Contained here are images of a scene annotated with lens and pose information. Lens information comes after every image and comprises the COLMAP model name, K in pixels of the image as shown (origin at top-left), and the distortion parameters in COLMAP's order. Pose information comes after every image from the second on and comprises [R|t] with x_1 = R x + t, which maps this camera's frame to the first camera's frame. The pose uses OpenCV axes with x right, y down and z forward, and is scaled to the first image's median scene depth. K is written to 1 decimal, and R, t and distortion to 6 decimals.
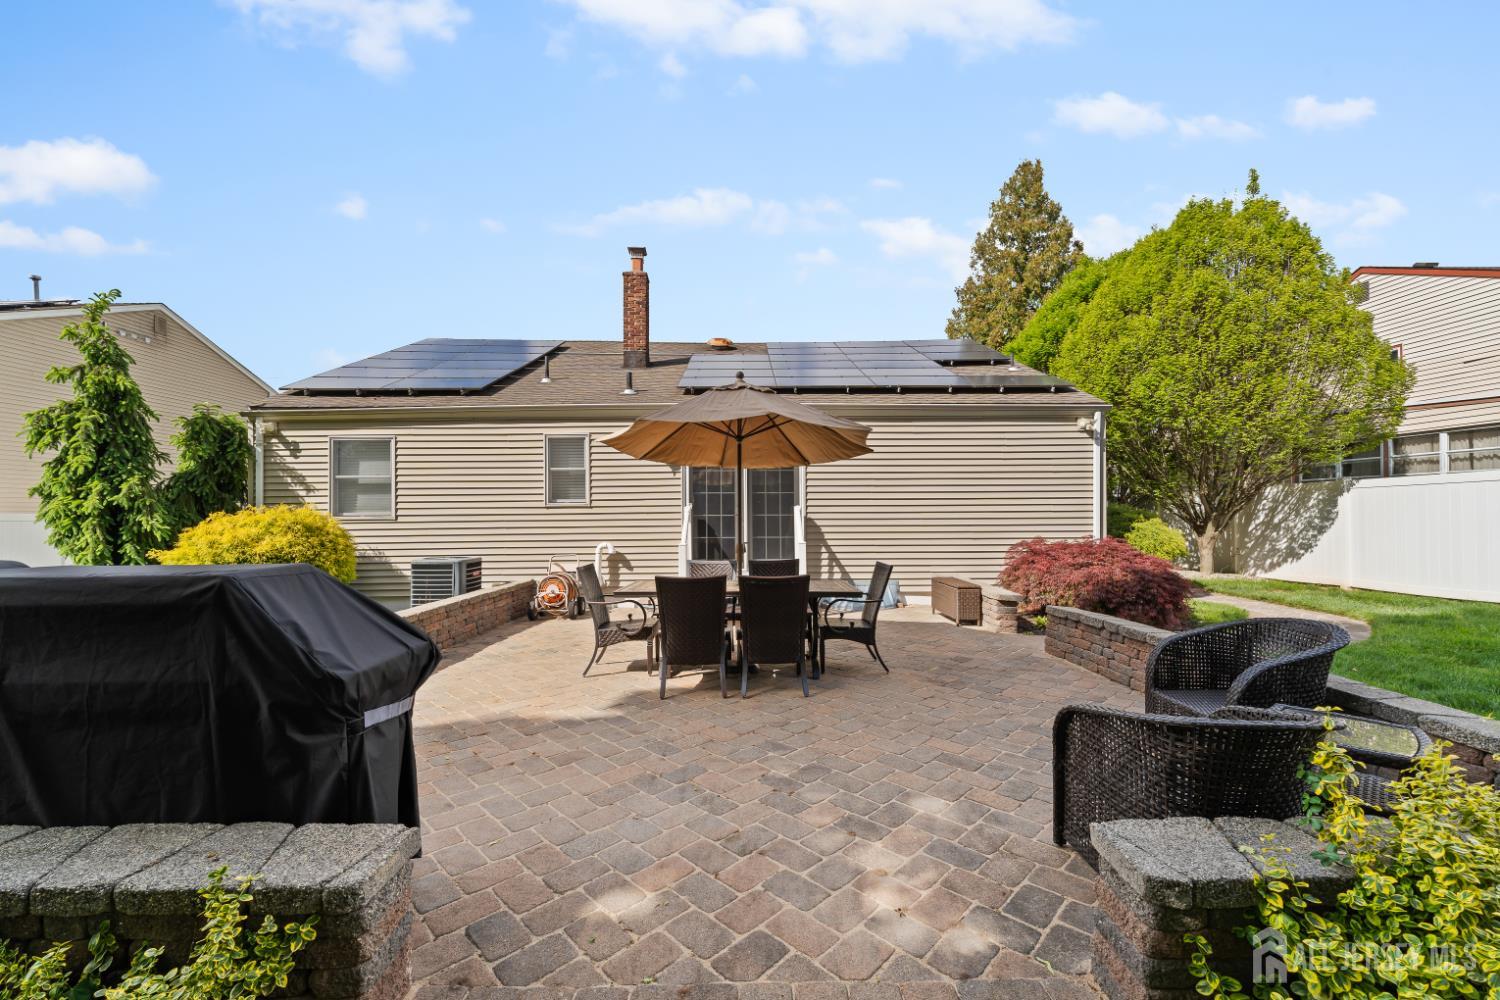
lens RADIAL K [[604.2, 0, 746.5], [0, 604.2, 521.0], [0, 0, 1]] dist [0.034621, 0.000046]
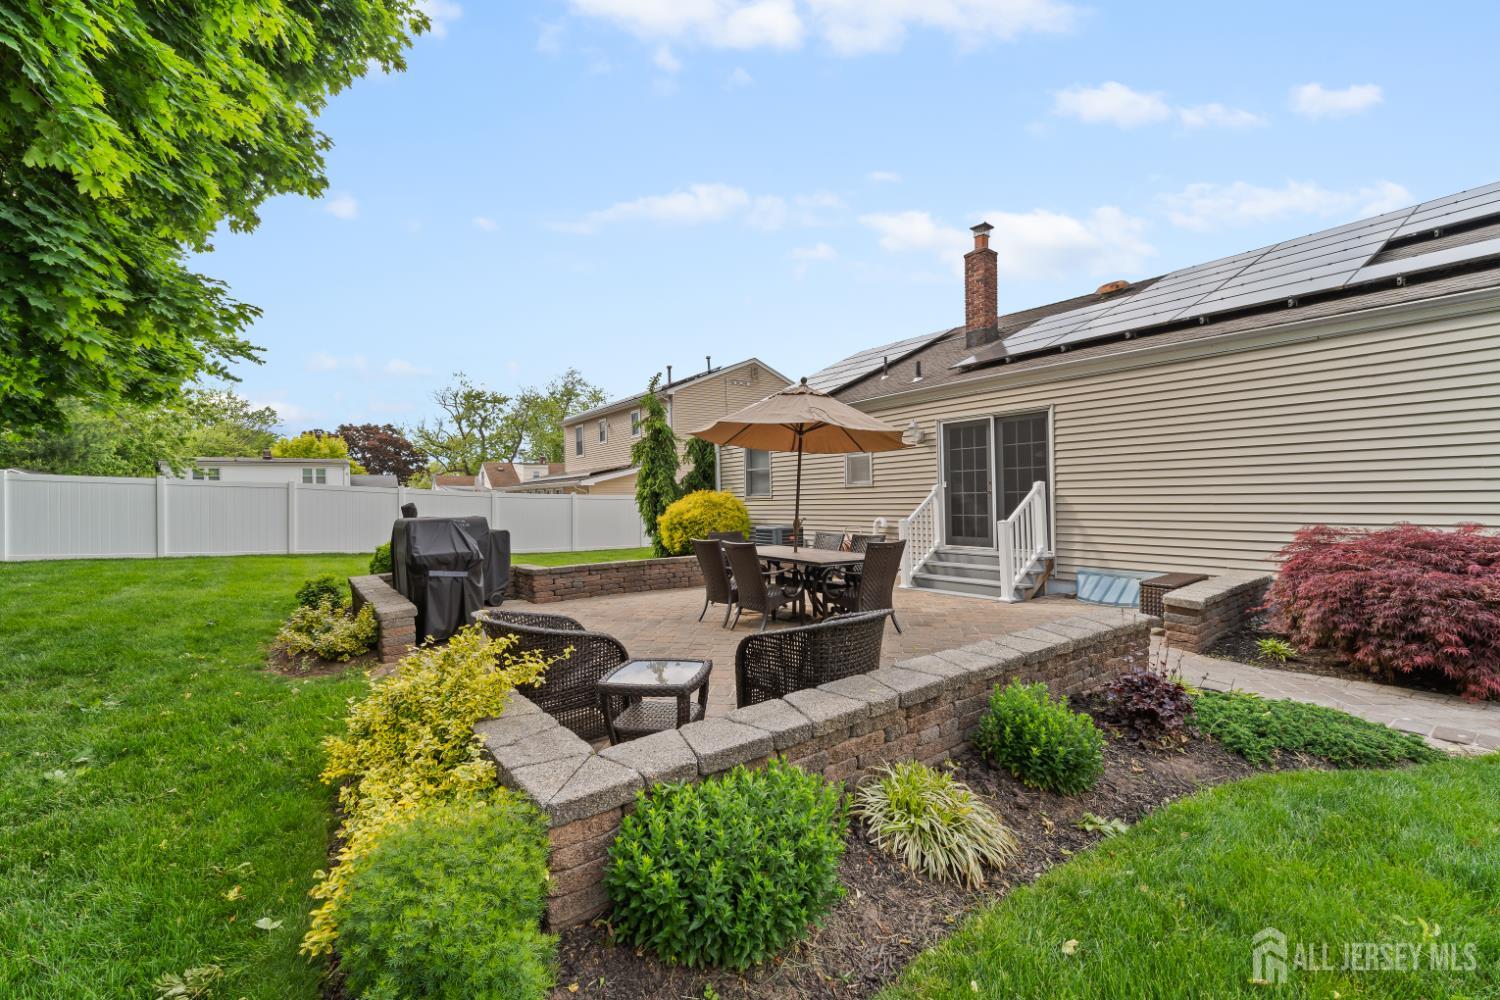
lens RADIAL K [[604.2, 0, 746.5], [0, 604.2, 521.0], [0, 0, 1]] dist [0.034621, 0.000046]
pose [[0.628090, 0.025259, -0.777731, 0.509646], [0.007598, 0.999226, 0.038590, -0.004431], [0.778104, -0.030147, 0.627412, 0.073235]]
